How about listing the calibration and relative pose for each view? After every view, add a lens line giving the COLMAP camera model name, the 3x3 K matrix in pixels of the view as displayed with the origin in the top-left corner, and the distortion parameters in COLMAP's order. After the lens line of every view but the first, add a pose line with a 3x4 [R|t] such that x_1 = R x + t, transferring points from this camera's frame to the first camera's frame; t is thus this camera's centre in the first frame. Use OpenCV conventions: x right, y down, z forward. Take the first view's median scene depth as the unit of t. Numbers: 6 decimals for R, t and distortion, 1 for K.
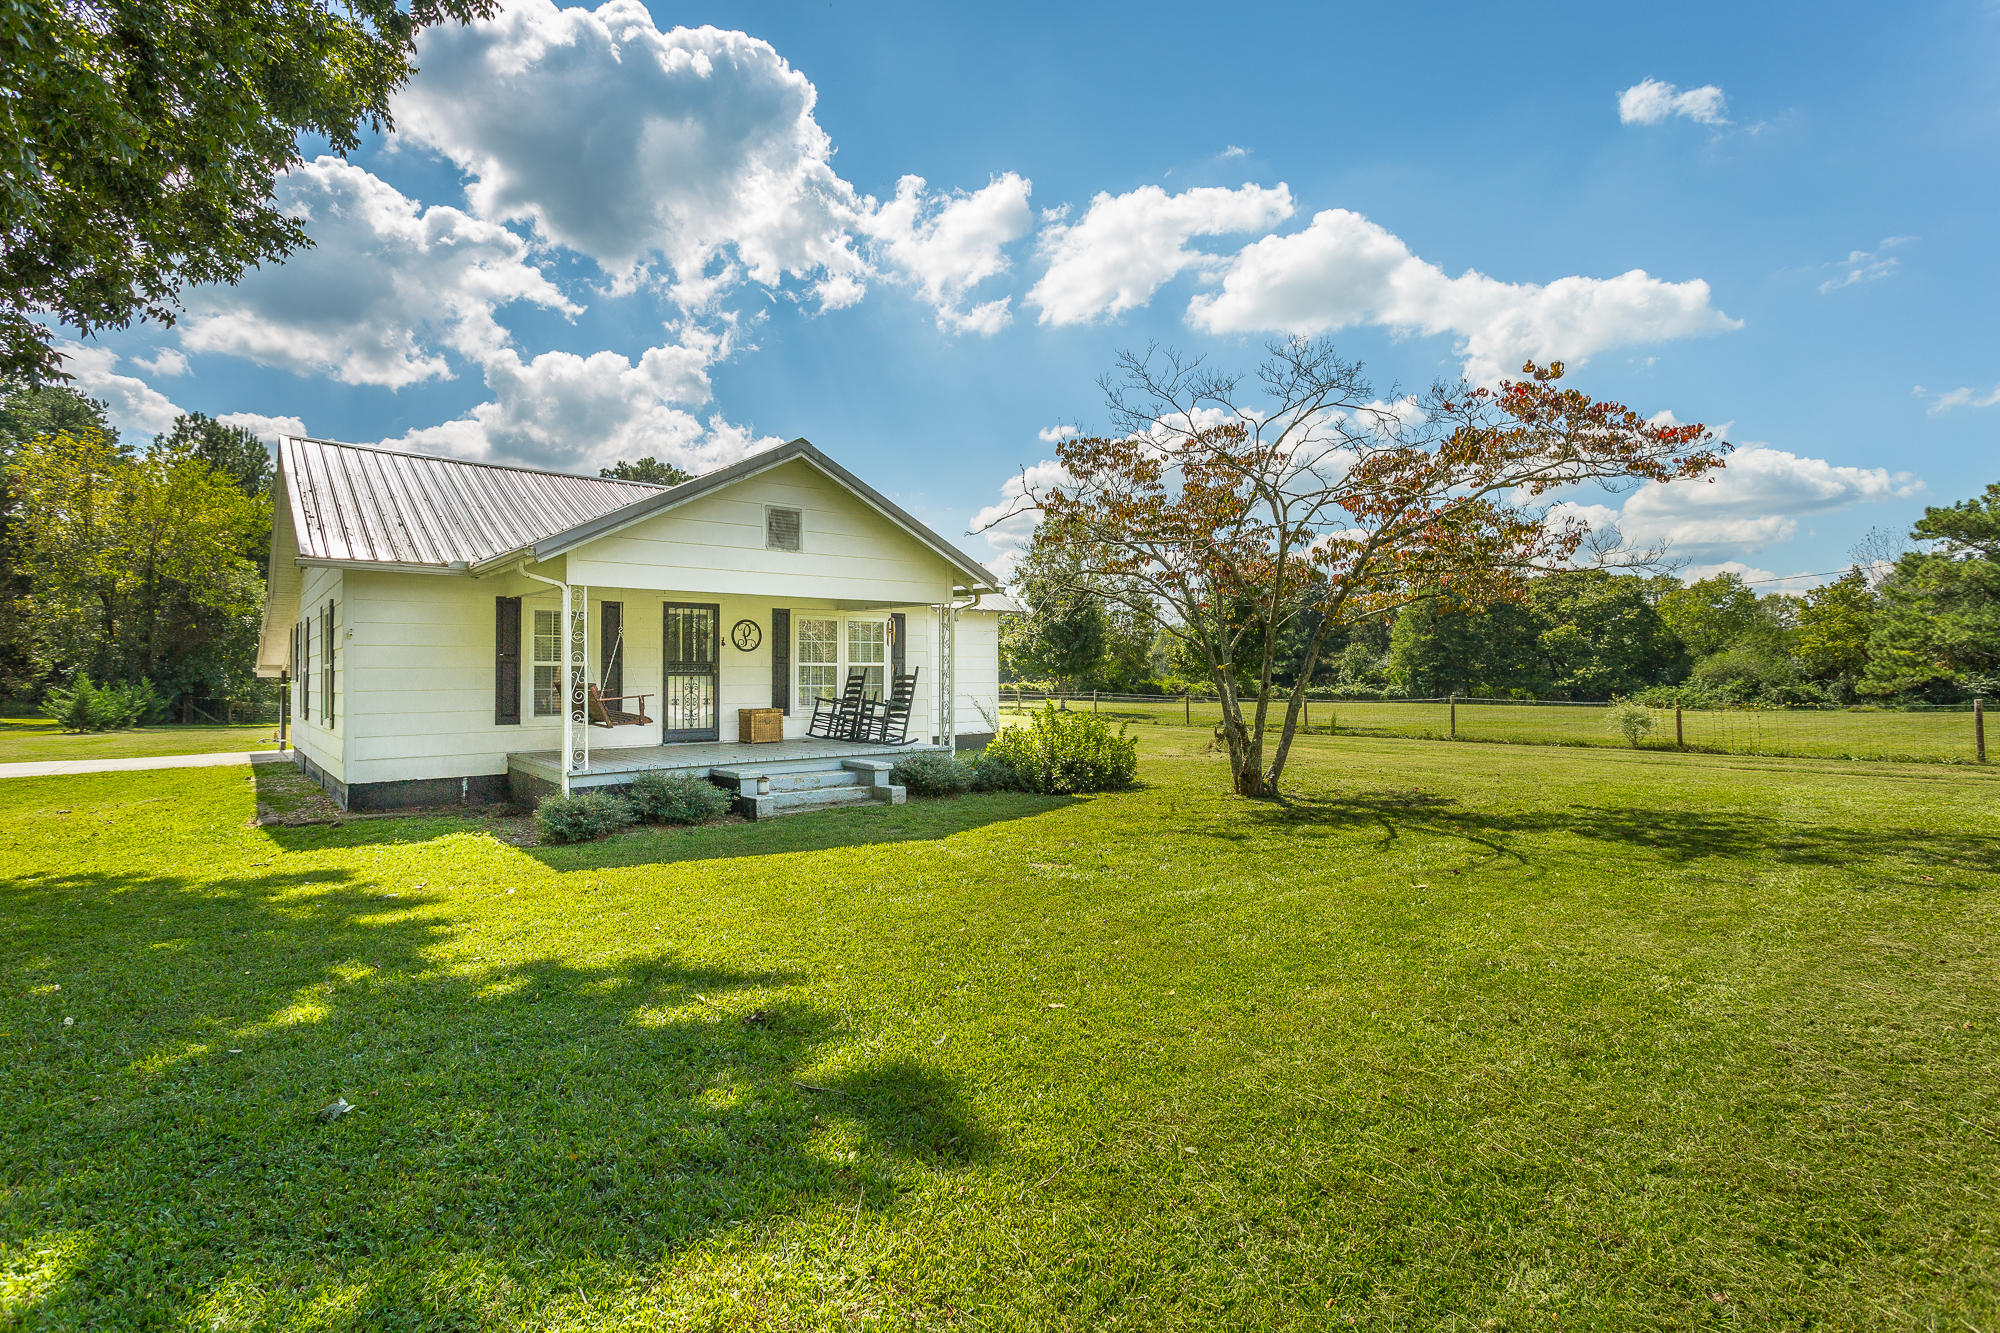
lens RADIAL K [[959.9, 0, 1002.8], [0, 959.9, 661.6], [0, 0, 1]] dist [0.002642, -0.000298]
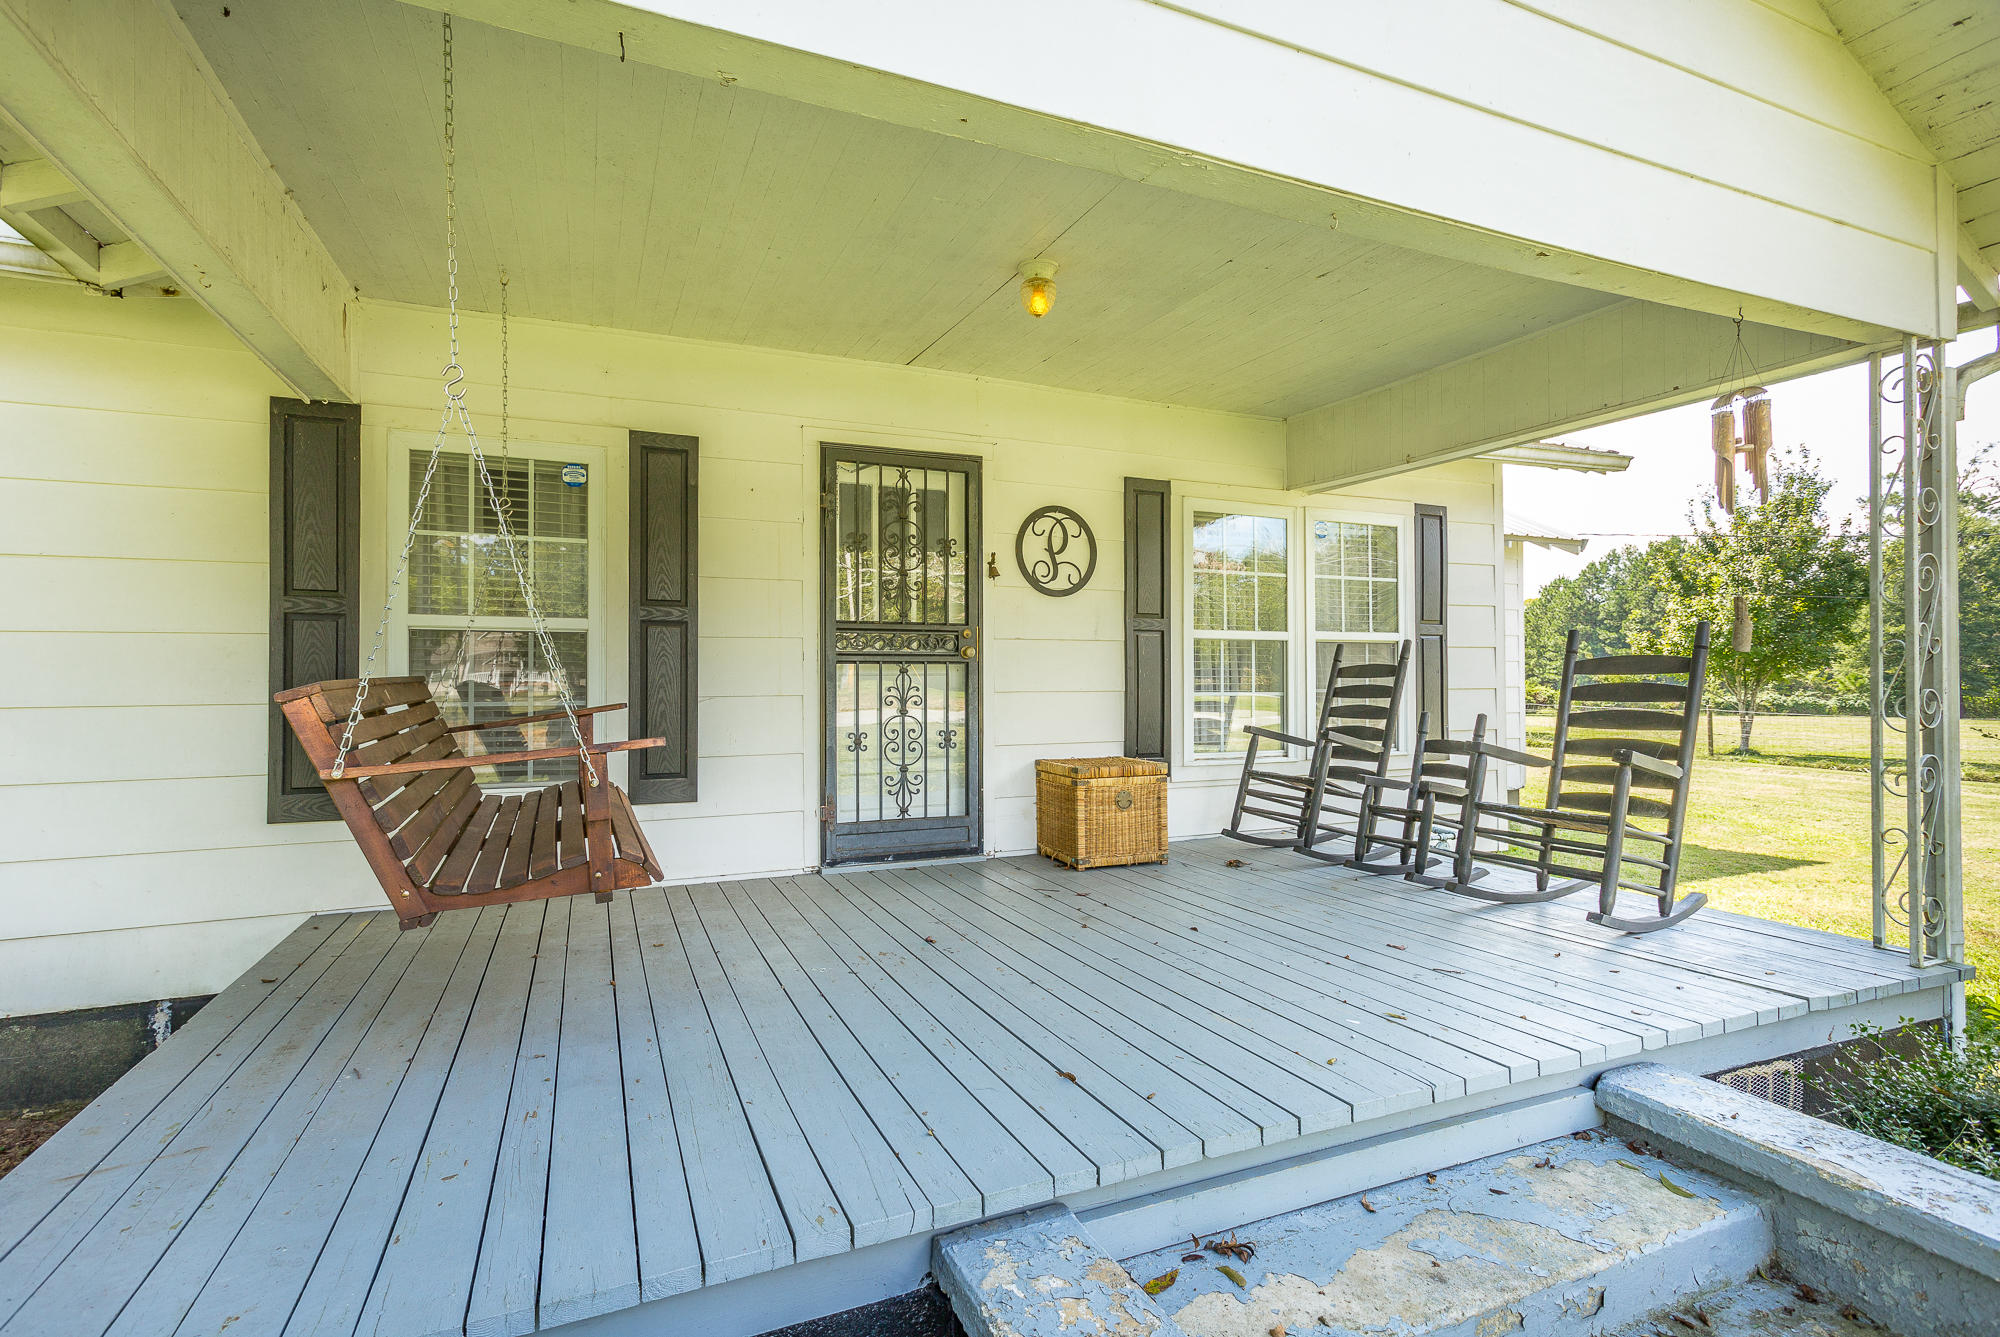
lens RADIAL K [[959.9, 0, 1001.5], [0, 959.9, 652.5], [0, 0, 1]] dist [0.002642, -0.000298]
pose [[0.964617, -0.010720, -0.263437, -0.189589], [0.006102, 0.999813, -0.018344, 0.015946], [0.263584, 0.016087, 0.964502, 0.641718]]
